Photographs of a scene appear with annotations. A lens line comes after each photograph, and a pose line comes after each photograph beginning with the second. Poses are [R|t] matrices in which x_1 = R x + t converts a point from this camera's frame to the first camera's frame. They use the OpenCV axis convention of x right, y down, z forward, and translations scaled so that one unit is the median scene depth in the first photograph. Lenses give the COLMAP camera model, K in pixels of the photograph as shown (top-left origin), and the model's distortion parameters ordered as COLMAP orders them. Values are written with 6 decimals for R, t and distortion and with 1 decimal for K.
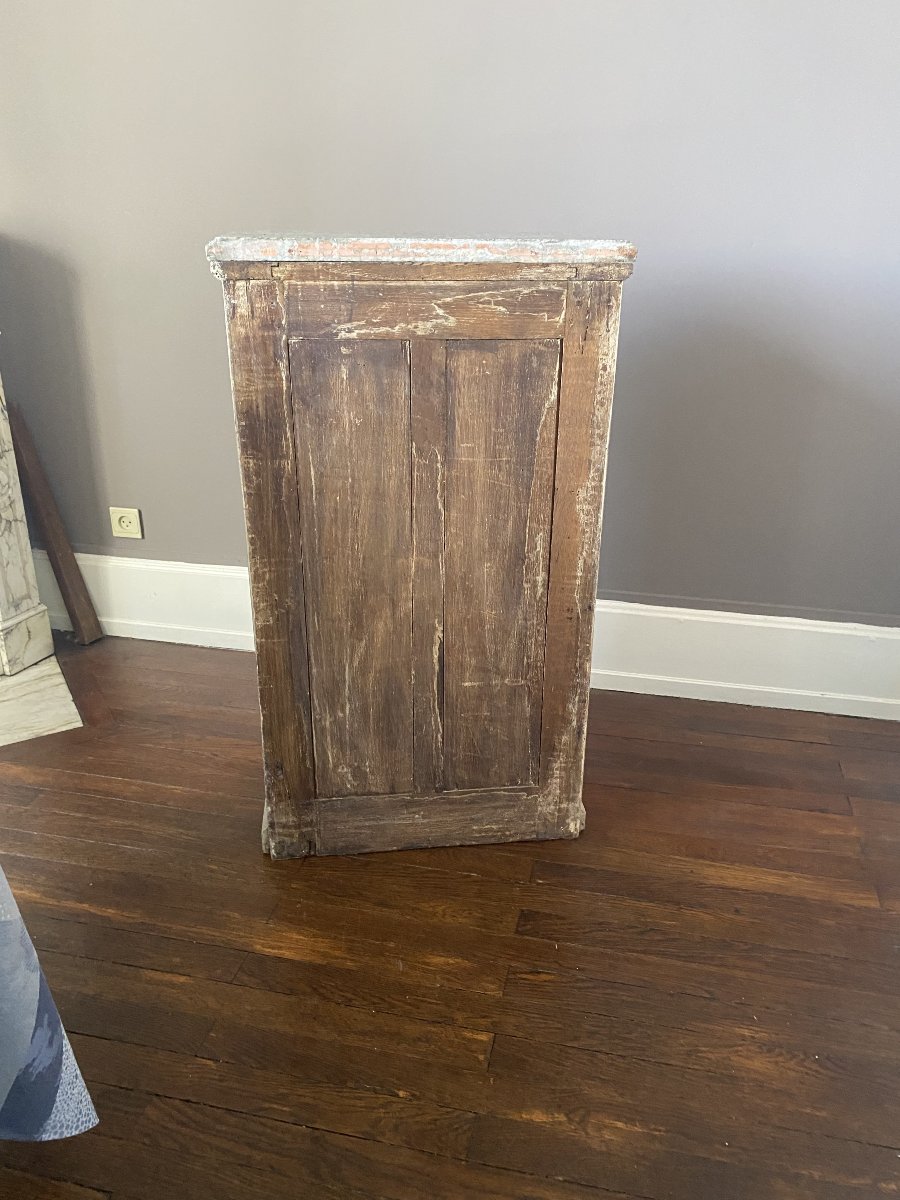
lens RADIAL K [[892.7, 0, 464.5], [0, 892.7, 576.2], [0, 0, 1]] dist [0.084686, 0.000792]
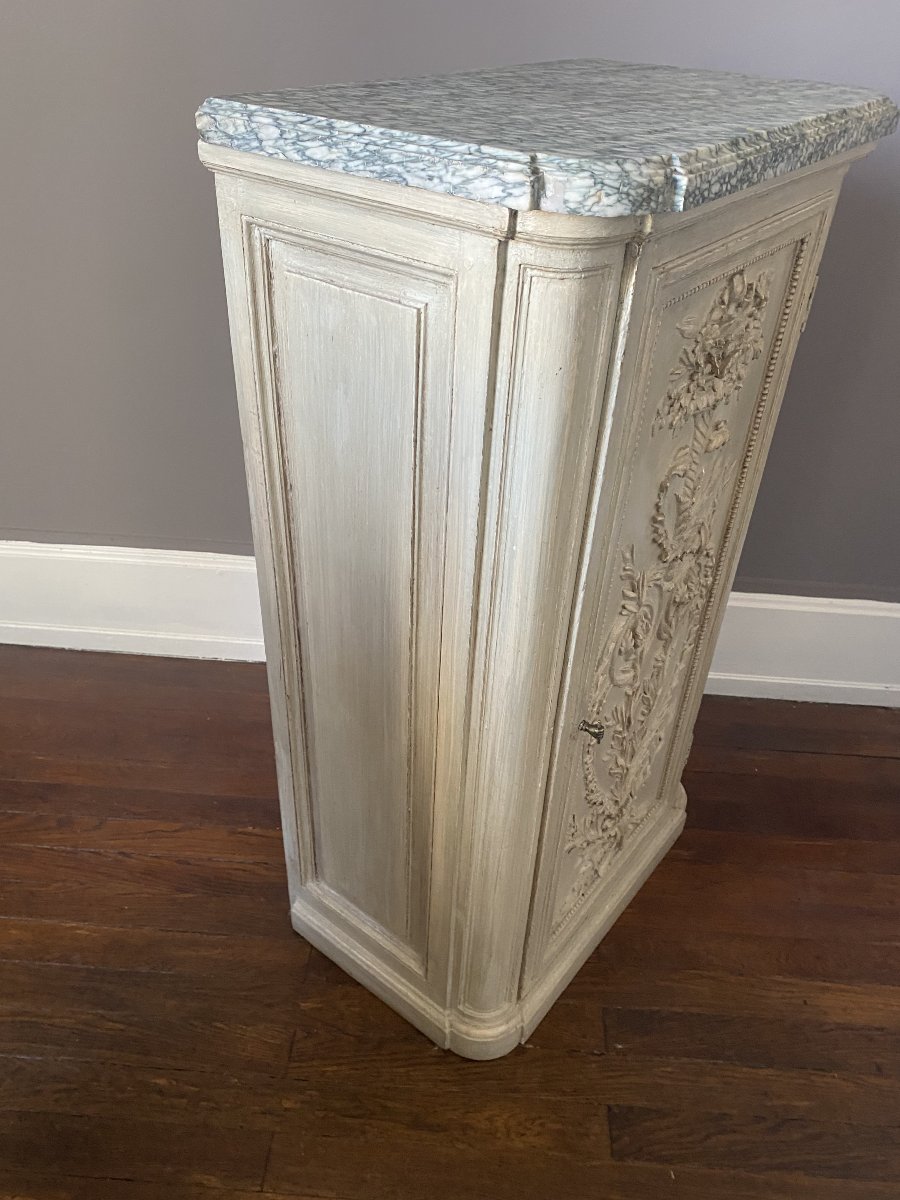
lens RADIAL K [[904.0, 0, 450.0], [0, 904.0, 600.0], [0, 0, 1]] dist [0.029129, 0.005898]
pose [[0.987895, -0.057429, 0.144099, -0.125663], [0.021121, 0.970092, 0.241818, -0.180167], [-0.153676, -0.235847, 0.959562, 0.347242]]
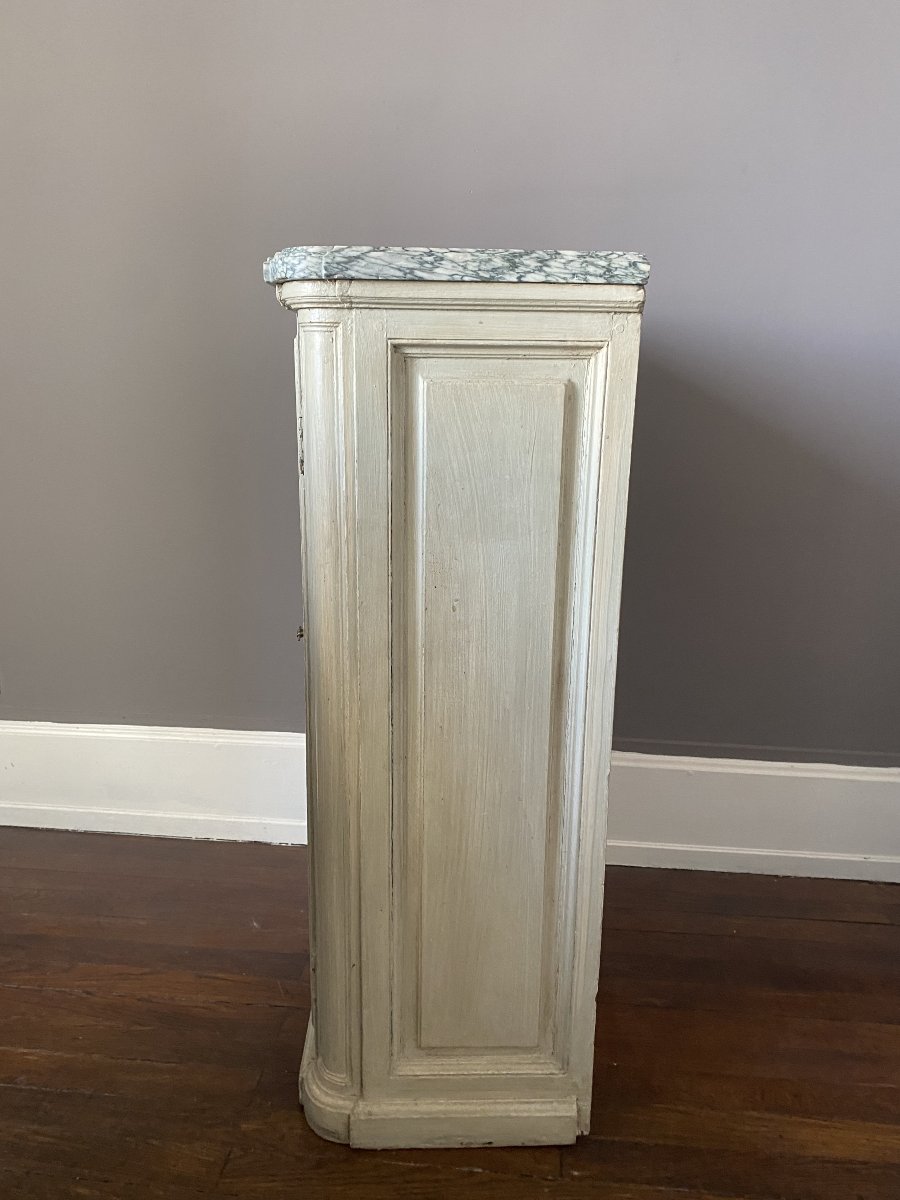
lens RADIAL K [[904.0, 0, 450.0], [0, 904.0, 600.0], [0, 0, 1]] dist [0.029129, 0.005898]
pose [[0.994312, -0.021556, 0.104303, -0.066779], [0.035323, 0.990621, -0.131997, -0.005010], [-0.100480, 0.134930, 0.985747, 0.234412]]
